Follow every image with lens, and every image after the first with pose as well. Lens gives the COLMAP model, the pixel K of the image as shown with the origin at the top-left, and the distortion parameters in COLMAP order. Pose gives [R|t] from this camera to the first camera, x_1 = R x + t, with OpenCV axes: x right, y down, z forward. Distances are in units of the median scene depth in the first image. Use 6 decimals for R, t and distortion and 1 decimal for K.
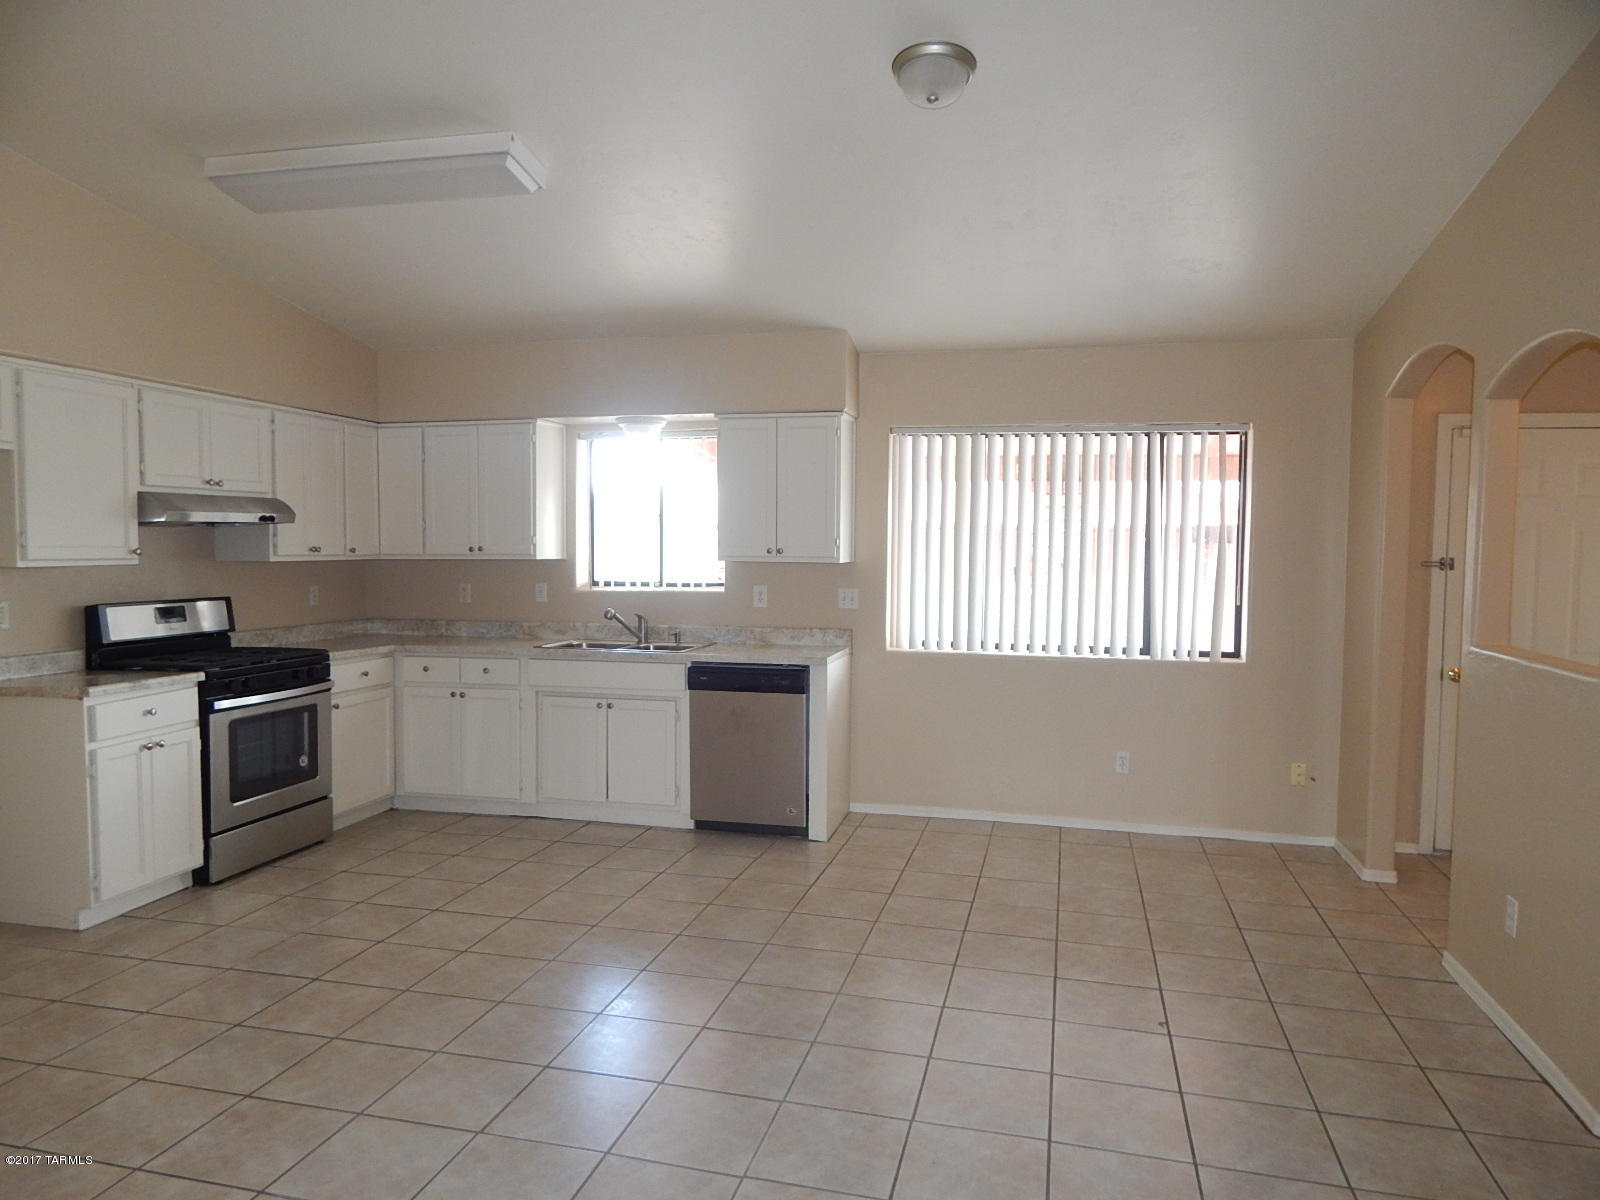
lens RADIAL K [[1065.5, 0, 800.0], [0, 1065.5, 600.0], [0, 0, 1]] dist [0.003932, -0.001861]
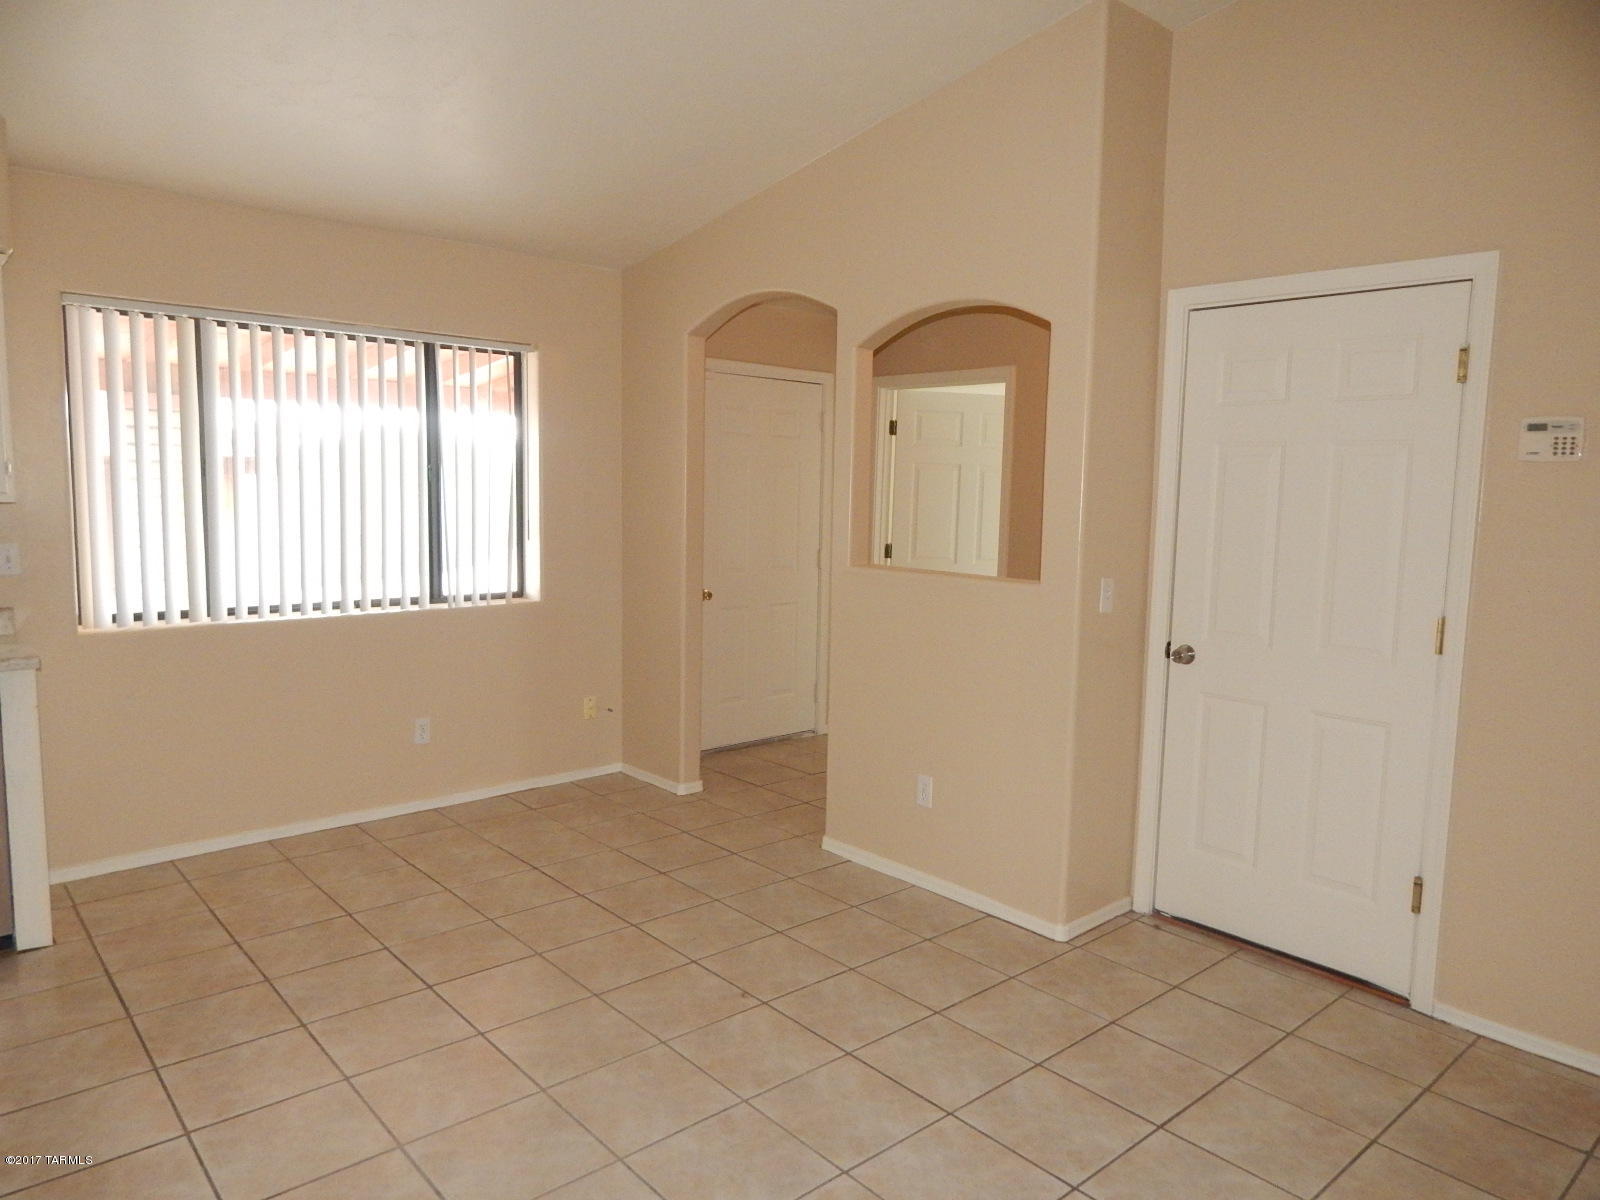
lens RADIAL K [[1065.5, 0, 800.0], [0, 1065.5, 600.0], [0, 0, 1]] dist [0.003932, -0.001861]
pose [[0.564525, -0.093605, 0.820091, -0.224700], [0.042232, 0.995523, 0.084558, -0.012051], [-0.824335, -0.013100, 0.565951, 0.276118]]
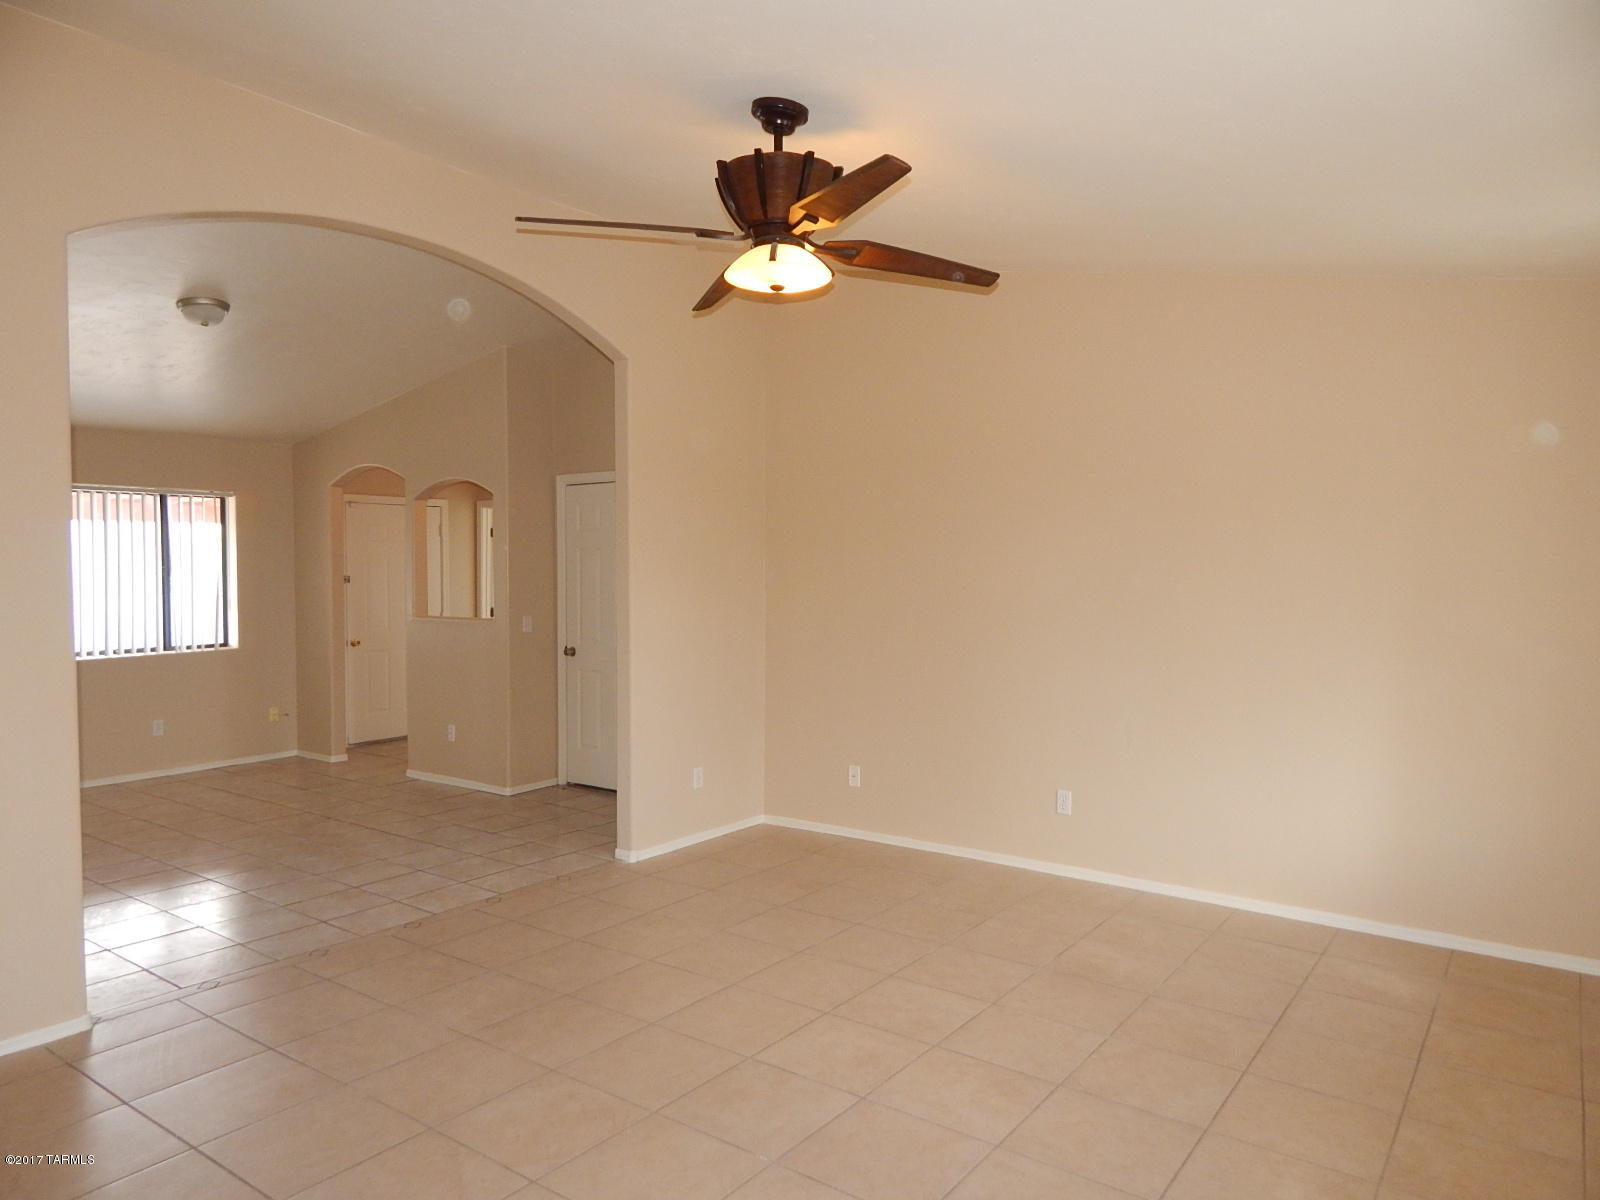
lens RADIAL K [[1054.7, 0, 805.0], [0, 1054.7, 594.4], [0, 0, 1]] dist [0.002401, -0.002488]
pose [[0.382562, -0.045406, 0.922813, -0.668760], [0.072978, 0.997156, 0.018810, 0.012507], [-0.921043, 0.060149, 0.384788, -0.343134]]
